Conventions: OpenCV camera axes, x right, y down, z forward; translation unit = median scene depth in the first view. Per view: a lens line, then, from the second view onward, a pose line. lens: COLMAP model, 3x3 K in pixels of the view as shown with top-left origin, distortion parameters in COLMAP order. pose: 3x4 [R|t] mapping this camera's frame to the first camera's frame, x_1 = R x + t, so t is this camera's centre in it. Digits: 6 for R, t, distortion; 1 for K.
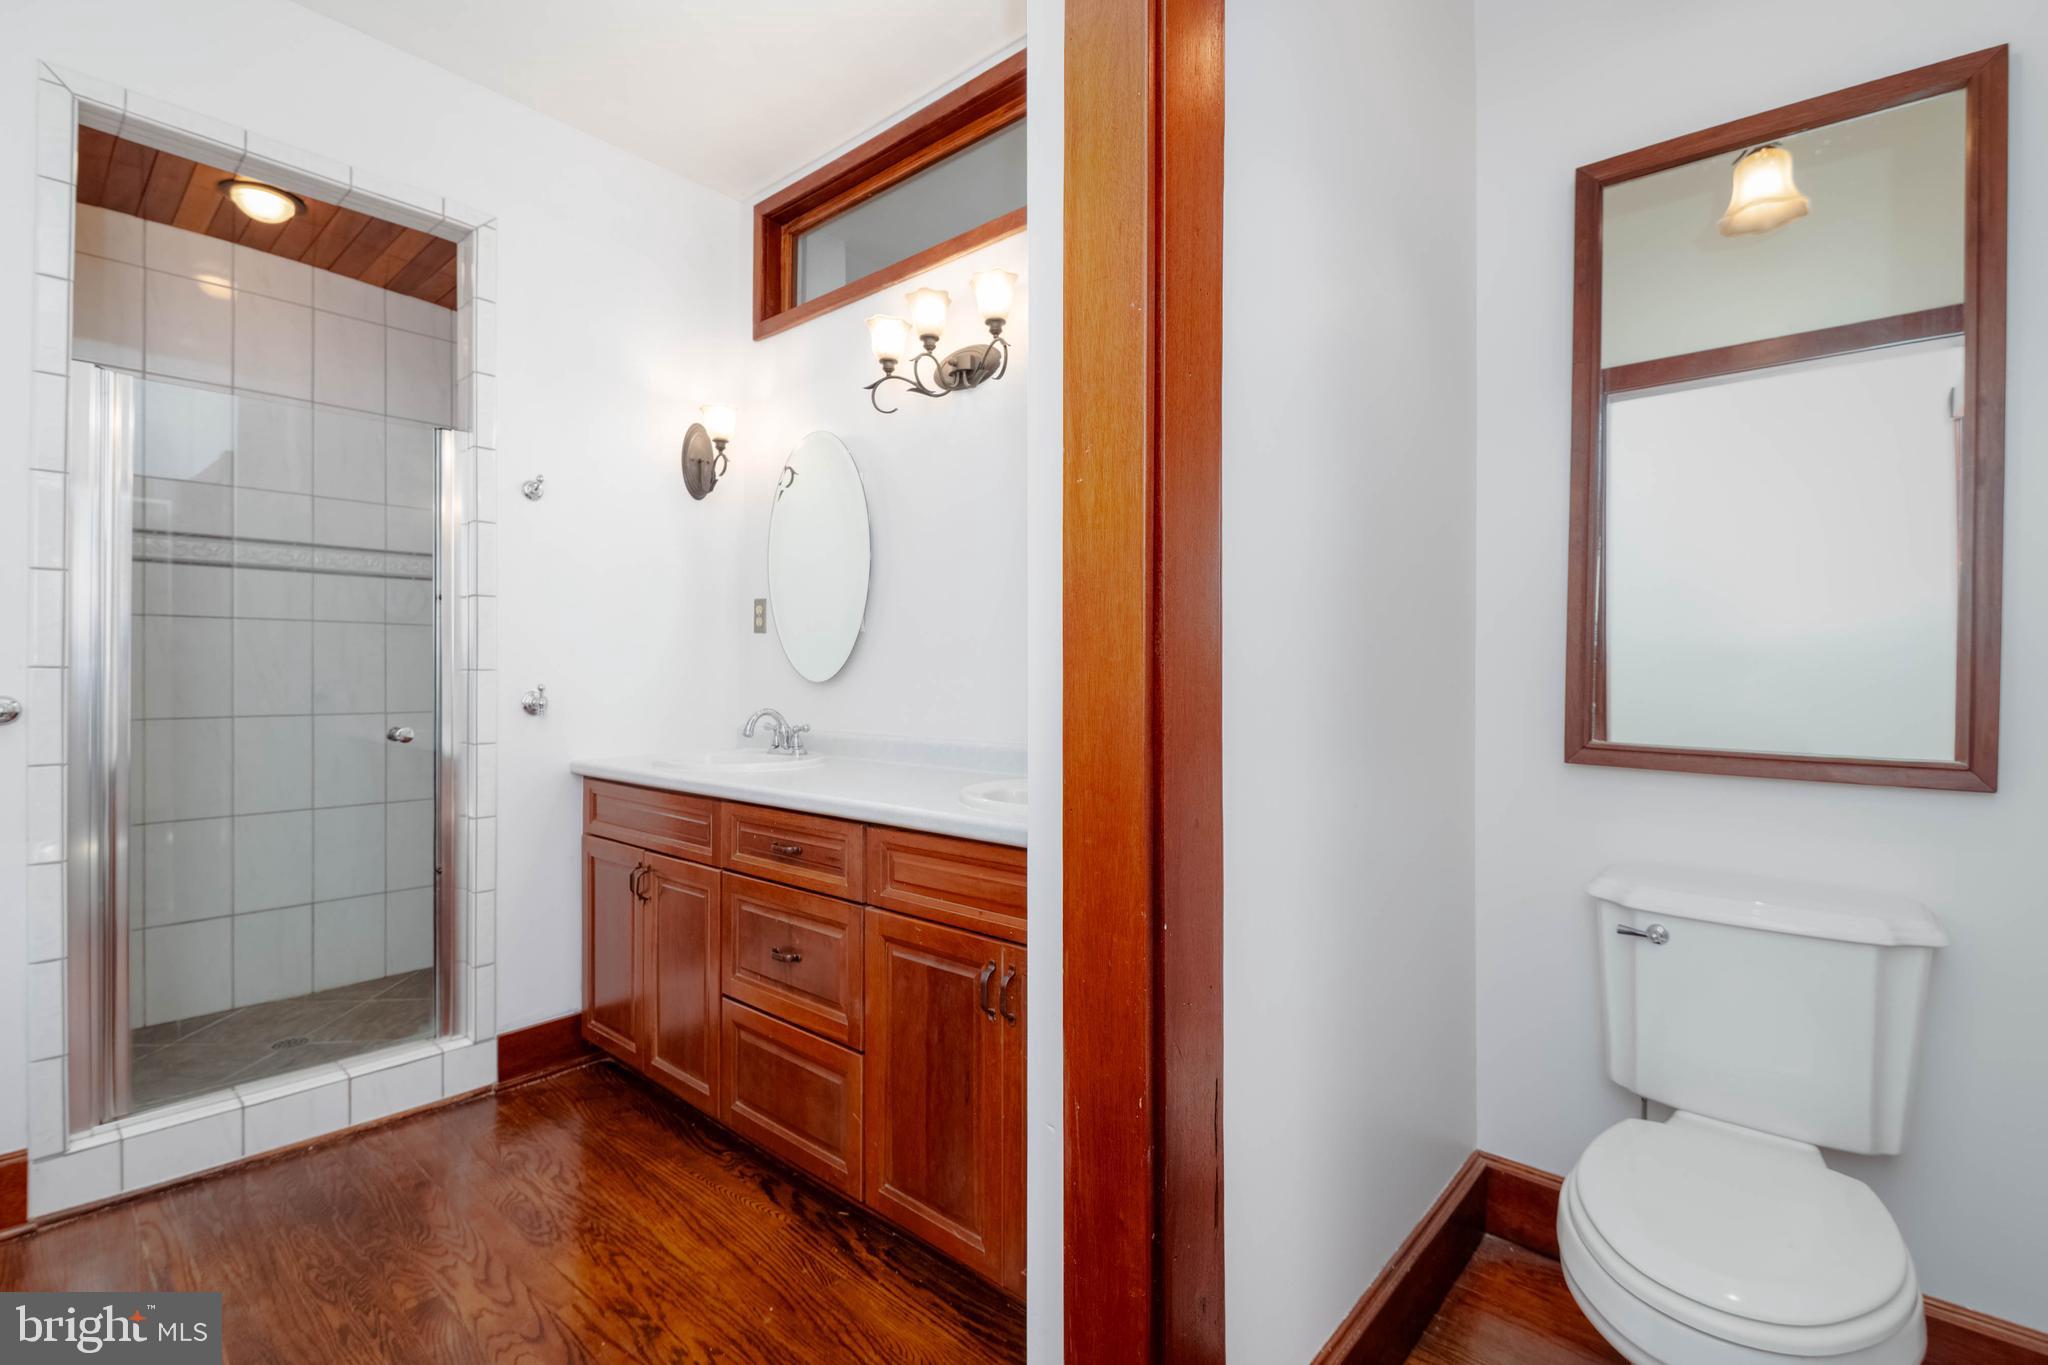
lens RADIAL K [[911.9, 0, 1052.4], [0, 911.9, 666.7], [0, 0, 1]] dist [0.001982, -0.009022]
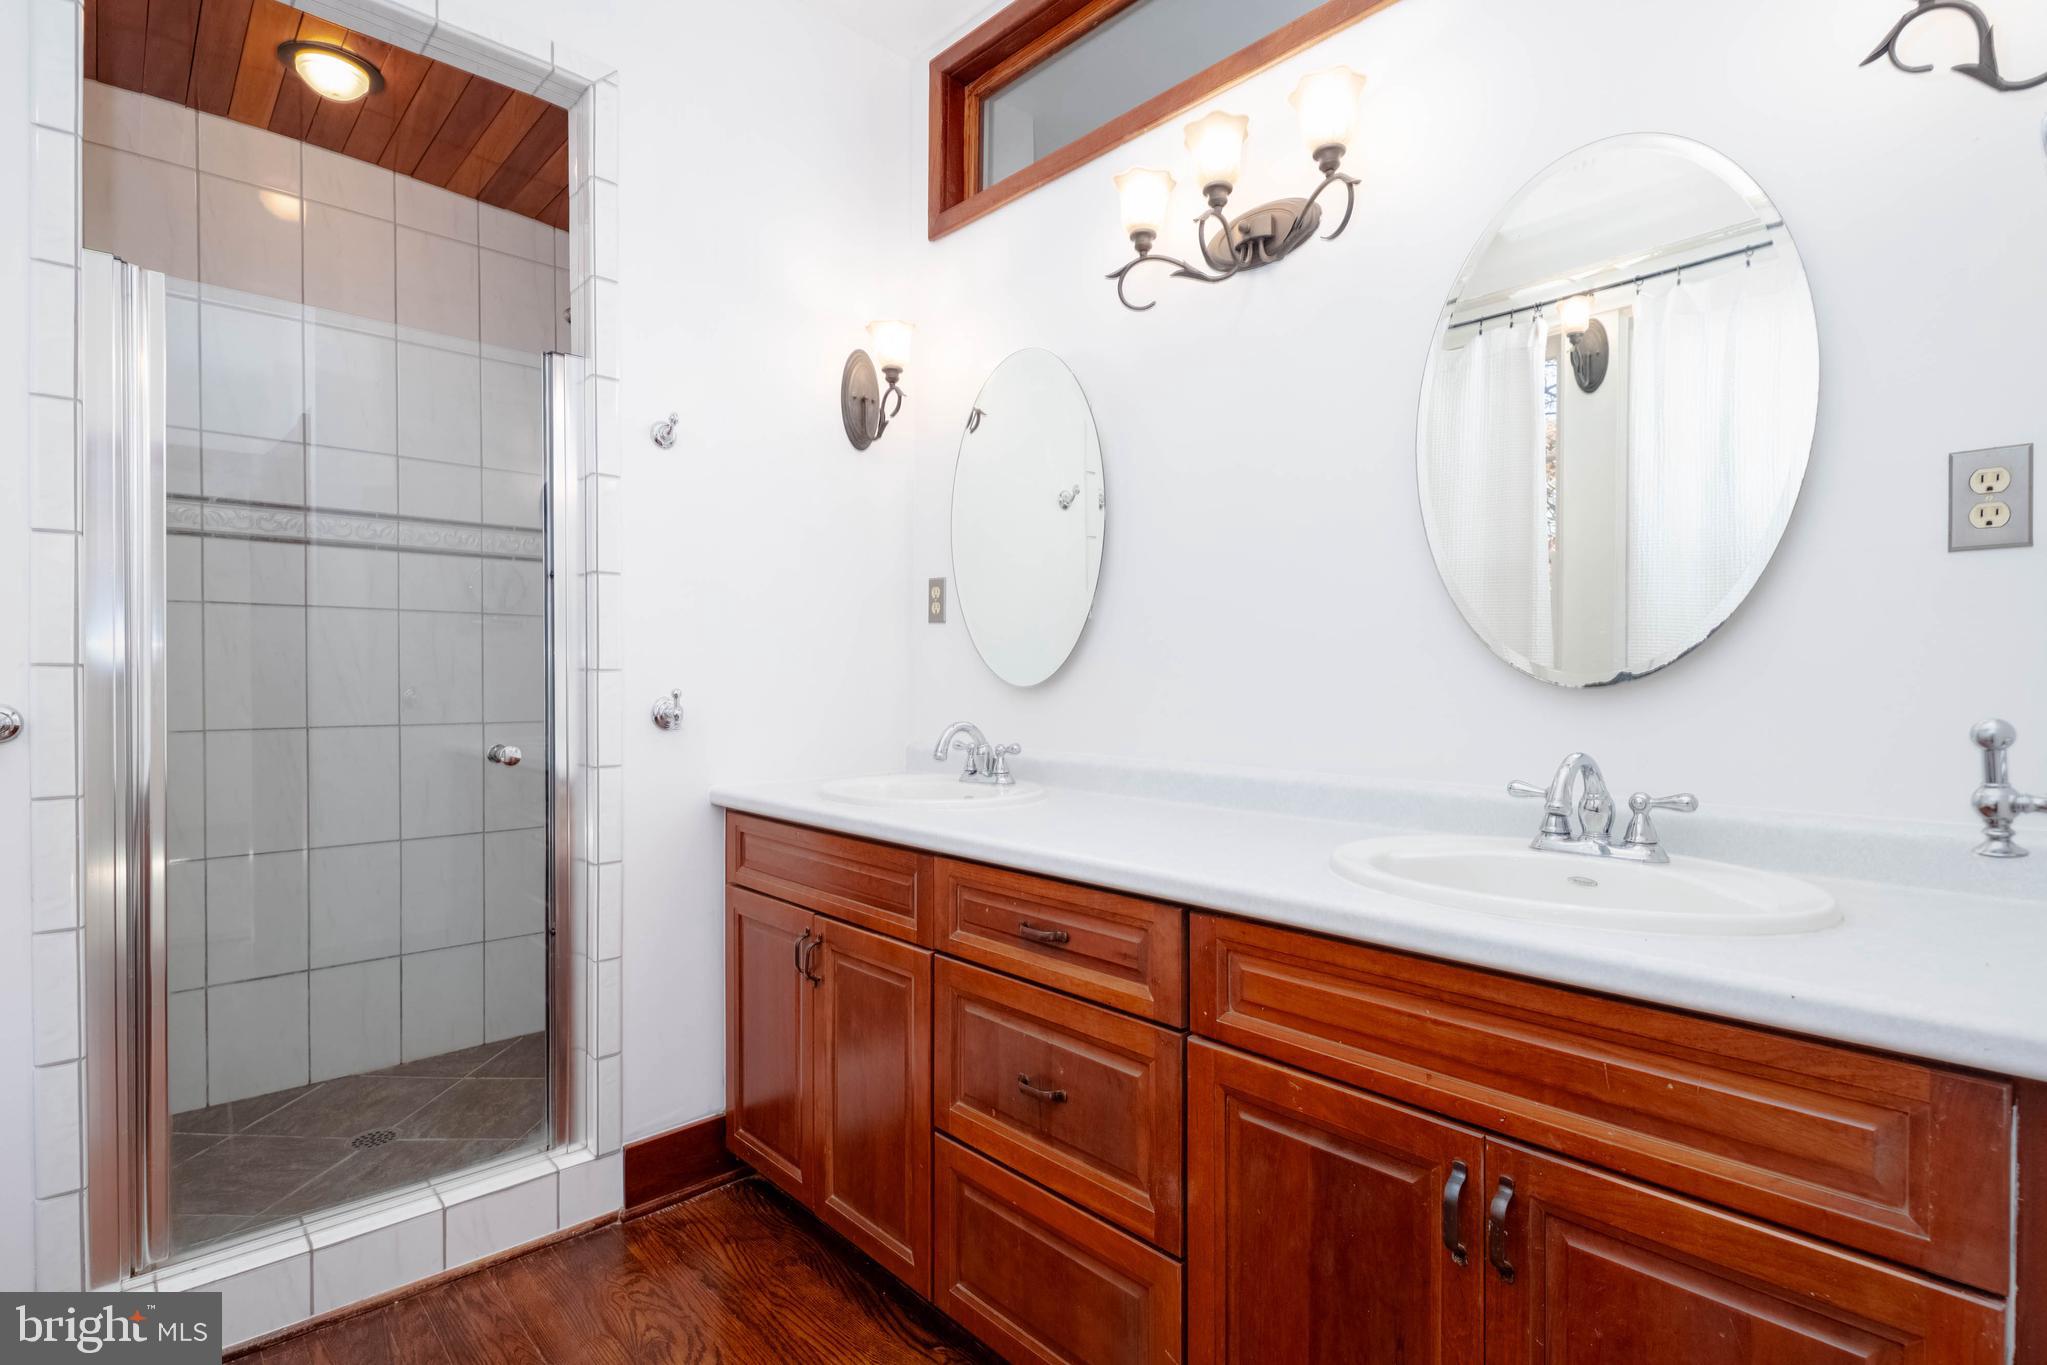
lens RADIAL K [[971.8, 0, 1030.4], [0, 971.8, 681.5], [0, 0, 1]] dist [0.008513, -0.009856]
pose [[0.993639, 0.001776, -0.112599, -0.180746], [-0.000389, 0.999924, 0.012342, 0.002905], [0.112612, -0.012219, 0.993564, 0.232329]]
